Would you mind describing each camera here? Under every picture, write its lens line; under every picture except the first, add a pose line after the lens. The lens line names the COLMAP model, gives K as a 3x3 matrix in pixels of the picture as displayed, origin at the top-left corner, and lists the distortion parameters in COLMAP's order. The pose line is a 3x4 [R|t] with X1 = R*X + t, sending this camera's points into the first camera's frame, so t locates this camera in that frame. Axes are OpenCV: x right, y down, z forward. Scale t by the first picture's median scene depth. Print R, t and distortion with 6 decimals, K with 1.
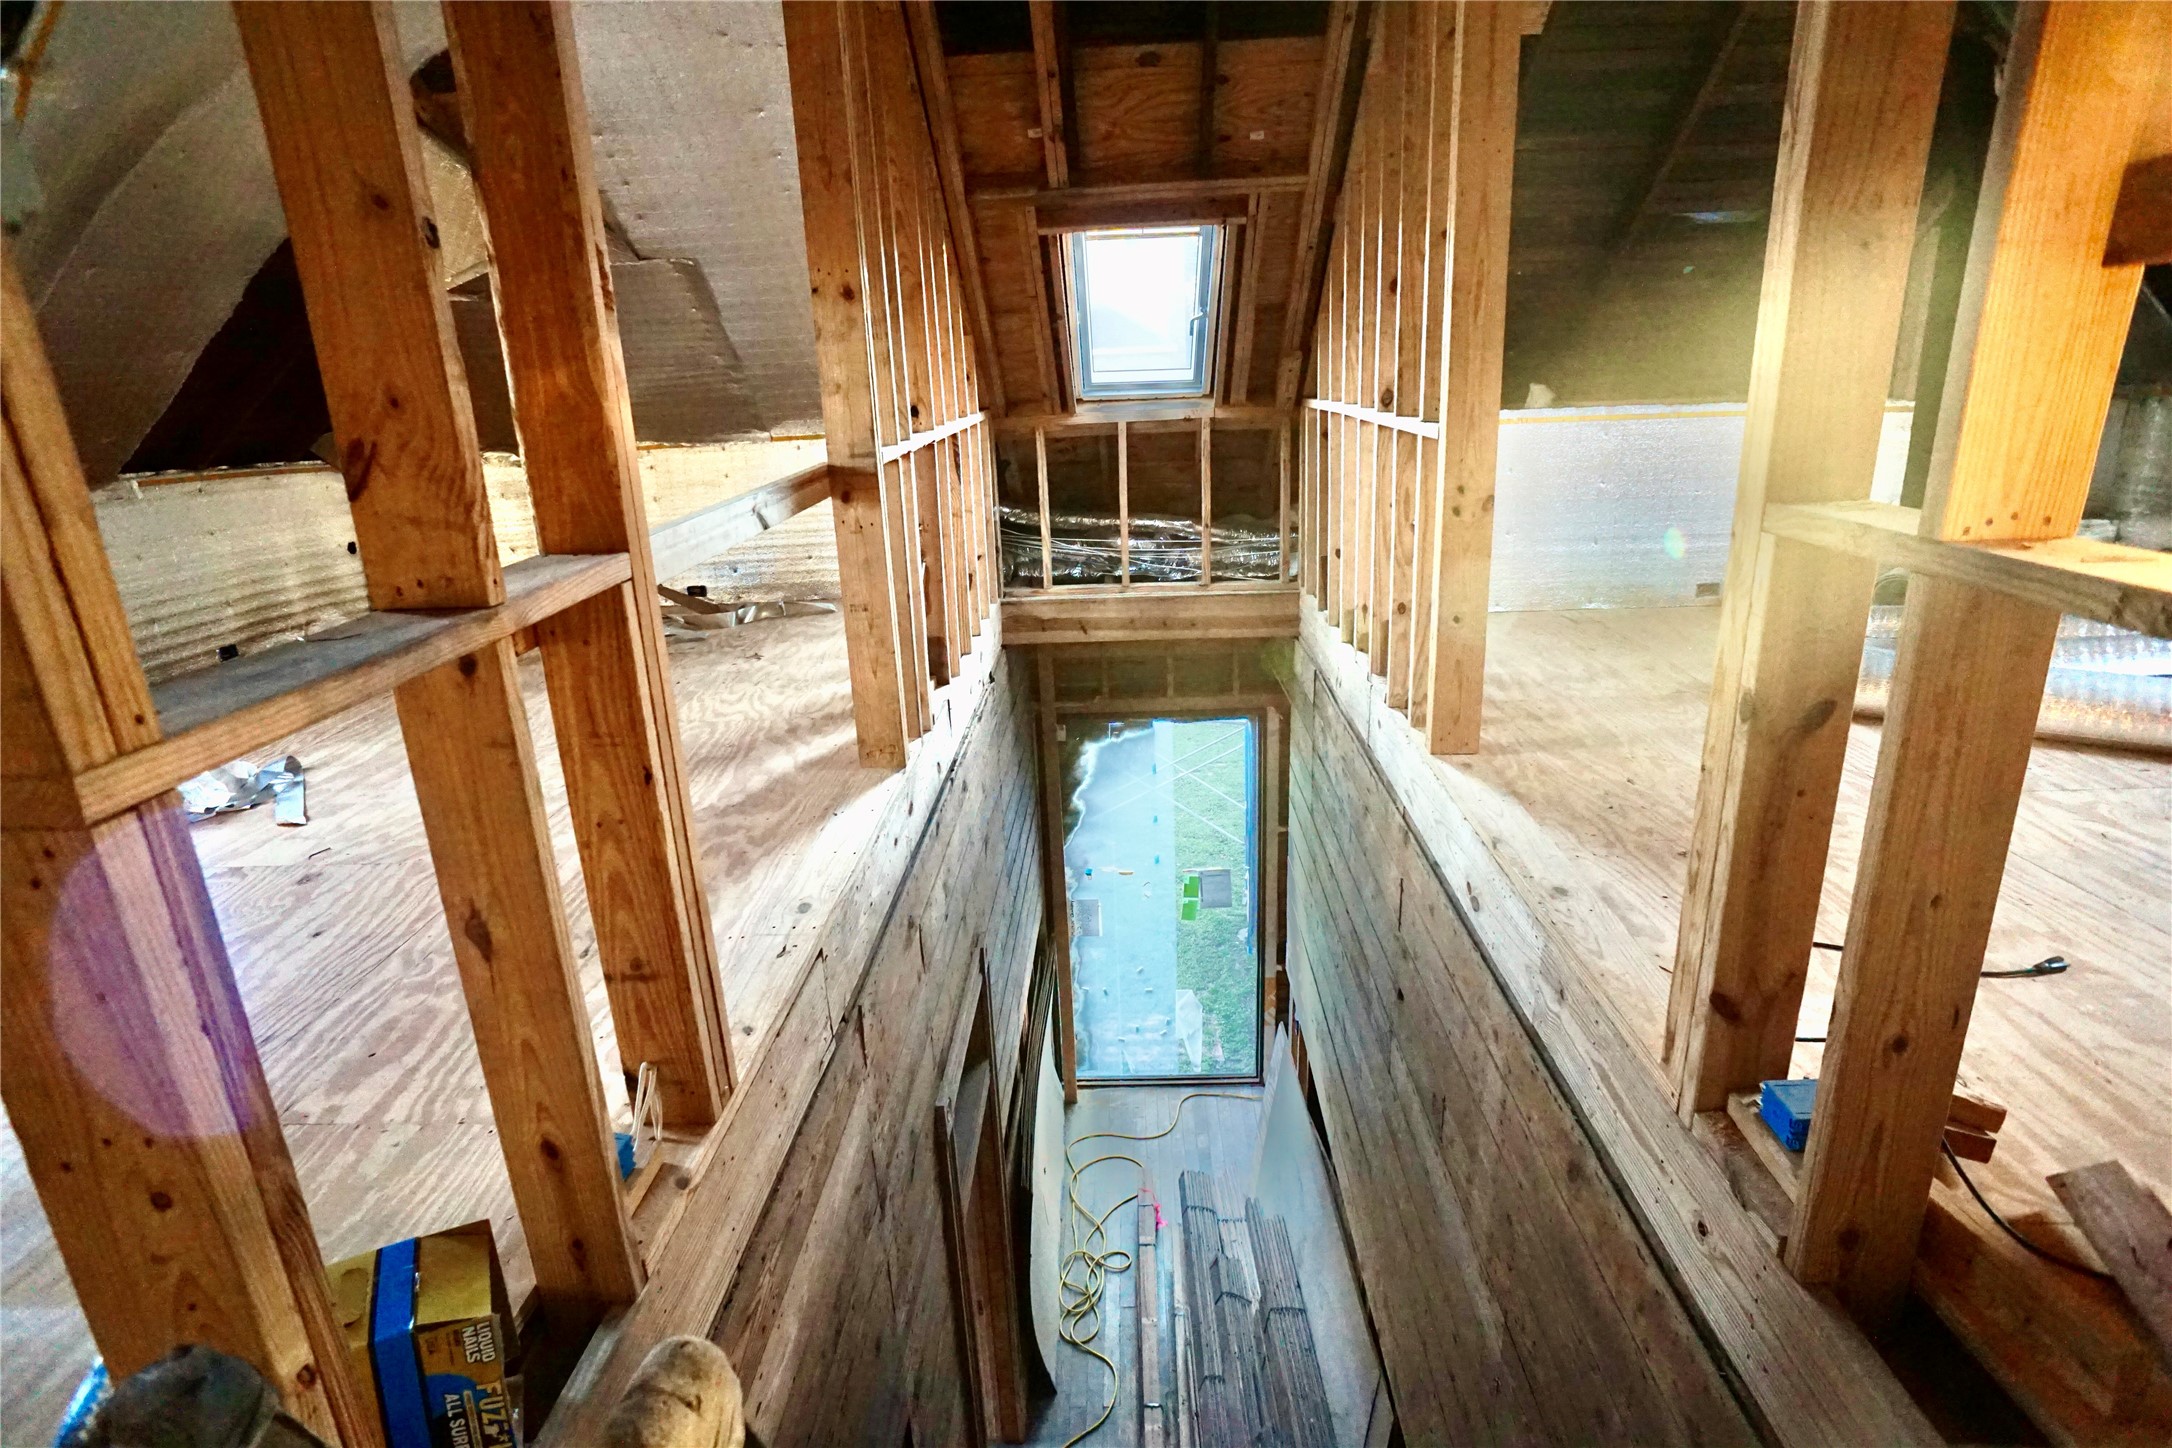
lens RADIAL K [[1141.7, 0, 1081.3], [0, 1141.7, 727.3], [0, 0, 1]] dist [-0.078089, 0.051157]
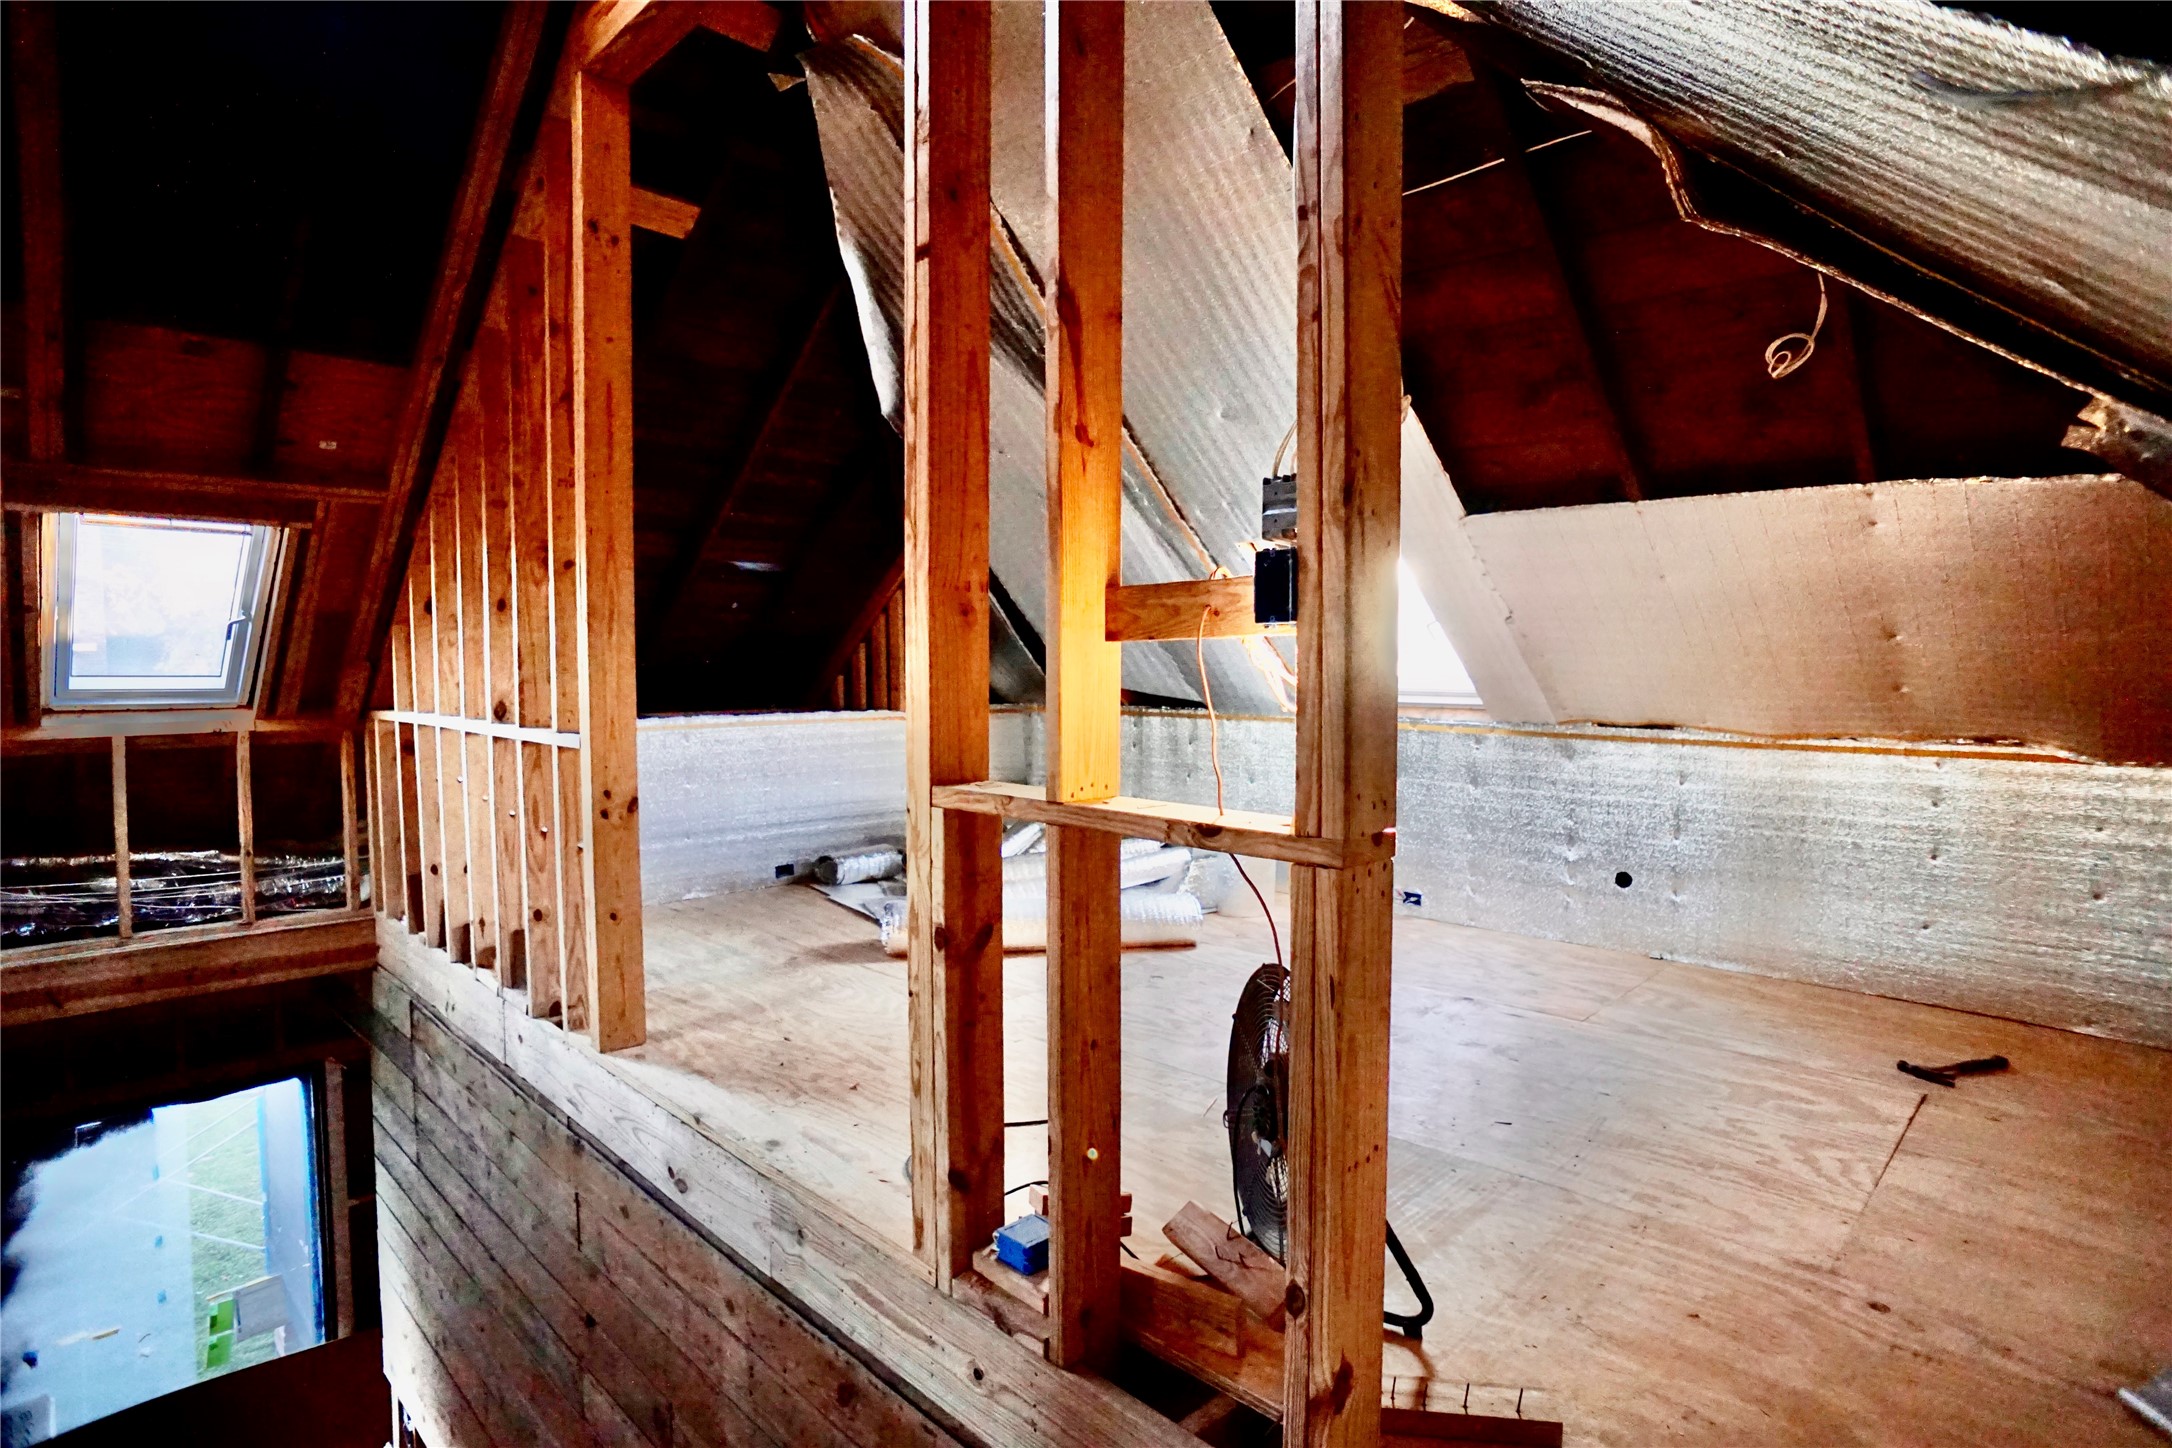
lens RADIAL K [[1141.7, 0, 1081.3], [0, 1141.7, 727.3], [0, 0, 1]] dist [-0.078089, 0.051157]
pose [[0.681063, -0.000285, 0.732224, -0.120248], [0.194910, 0.963992, -0.180915, 0.007860], [-0.705807, 0.265932, 0.656595, -0.028925]]
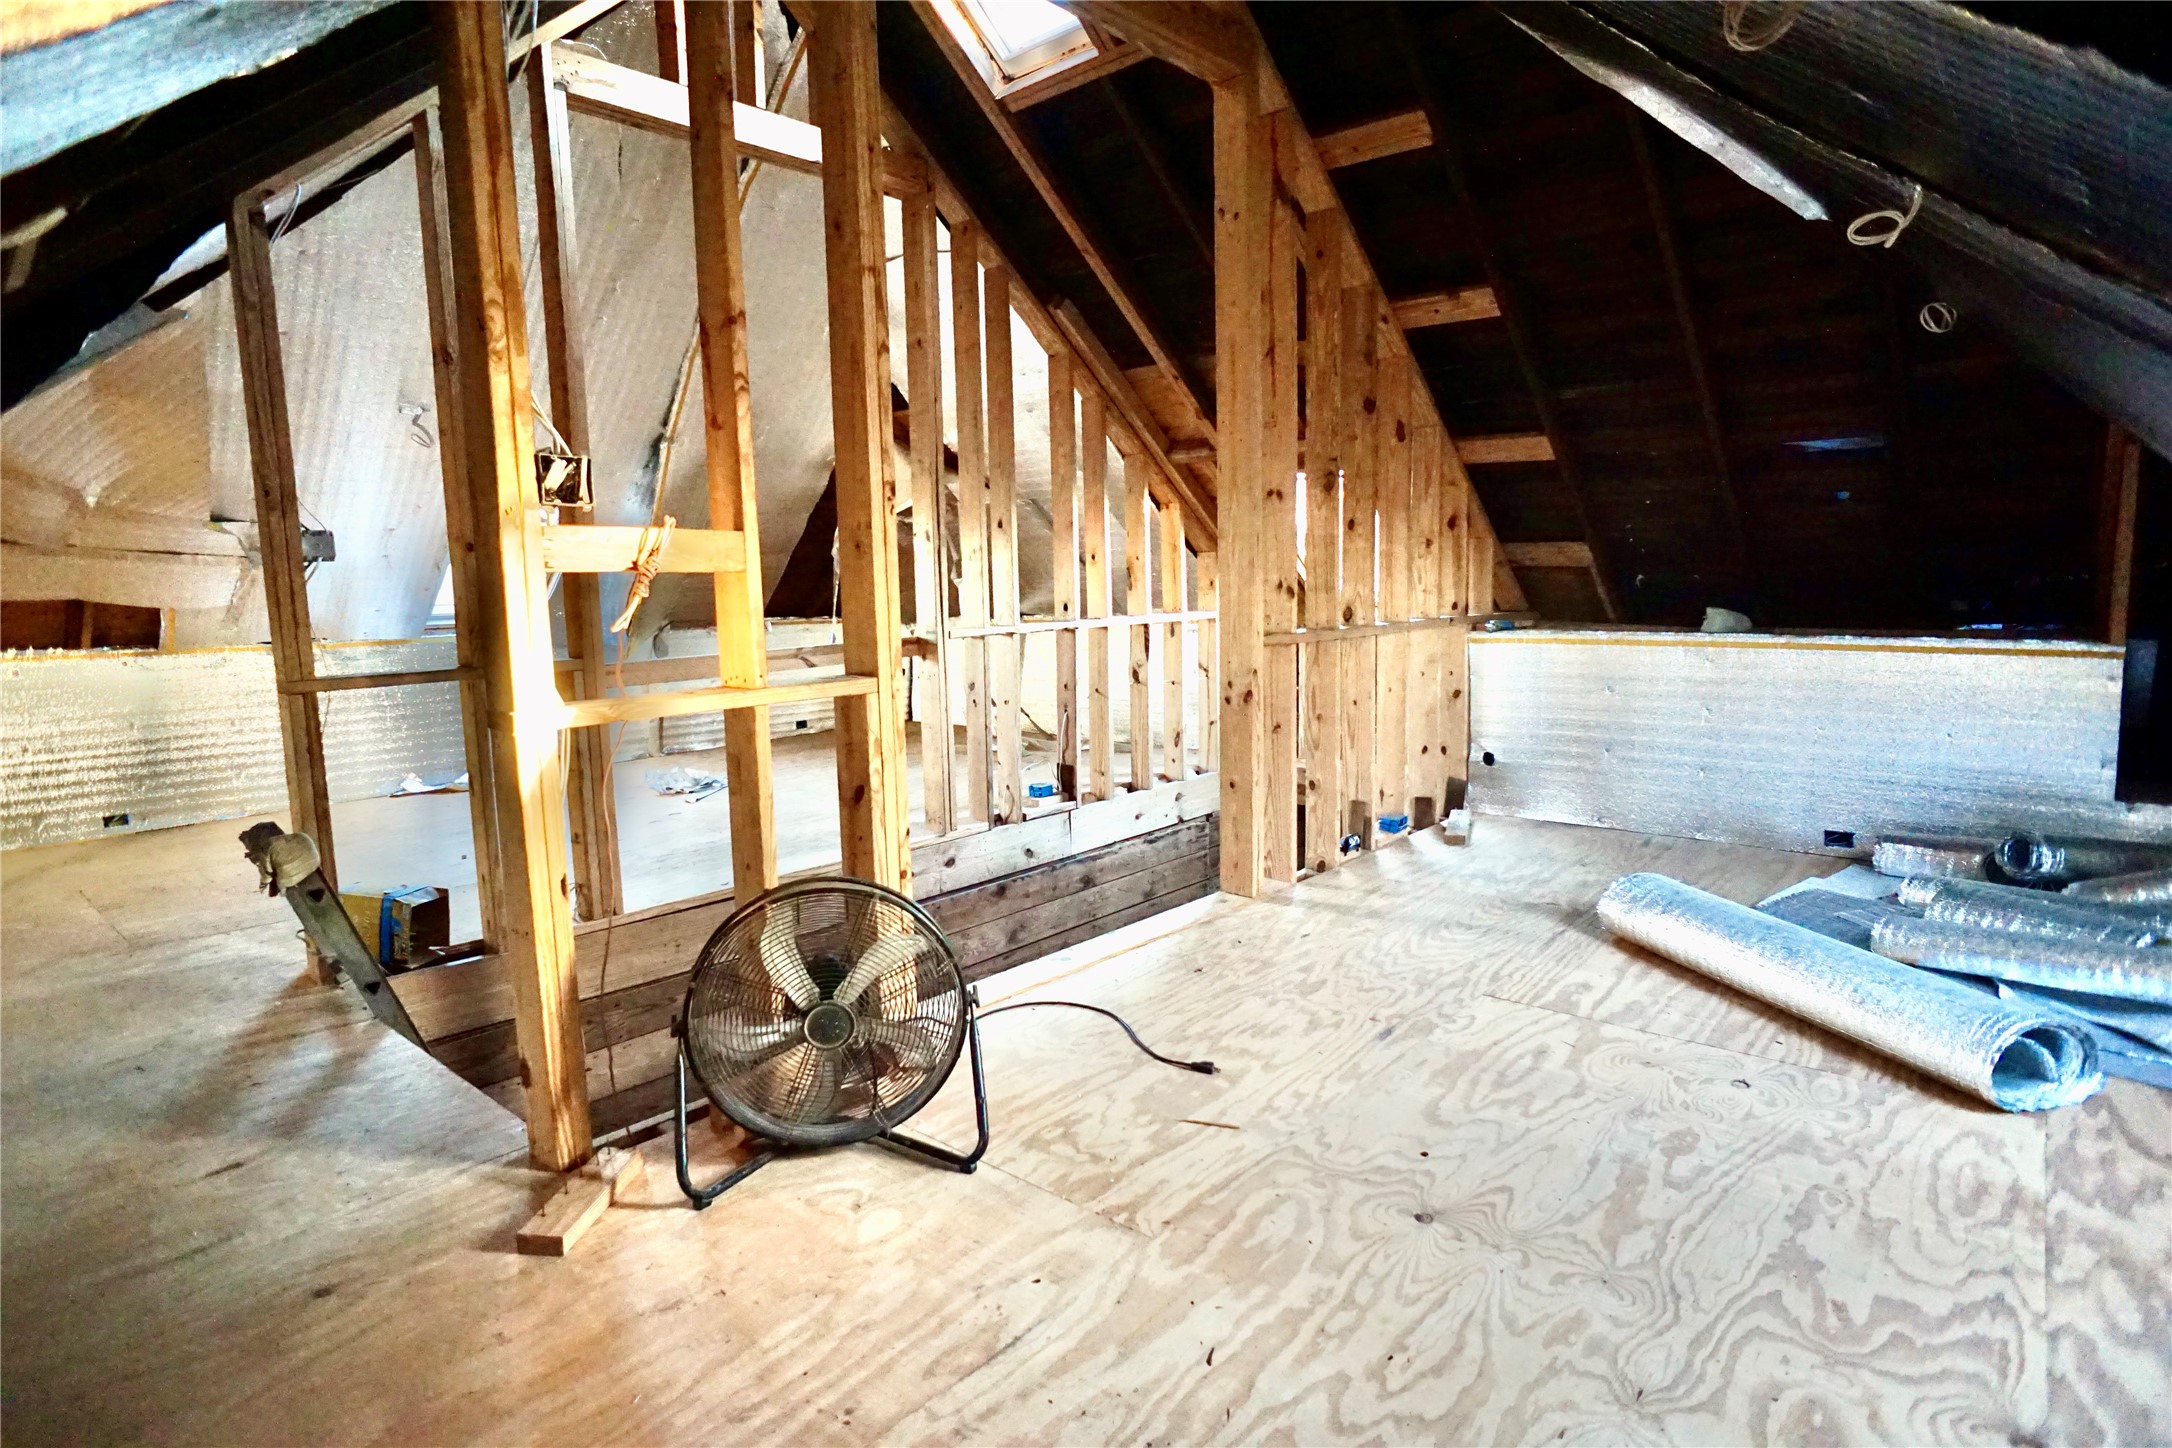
lens RADIAL K [[1141.7, 0, 1081.3], [0, 1141.7, 727.3], [0, 0, 1]] dist [-0.078089, 0.051157]
pose [[0.769008, 0.111298, -0.629475, 0.895723], [-0.207134, 0.974982, -0.080660, -0.017826], [0.604750, 0.192414, 0.772823, -0.093964]]
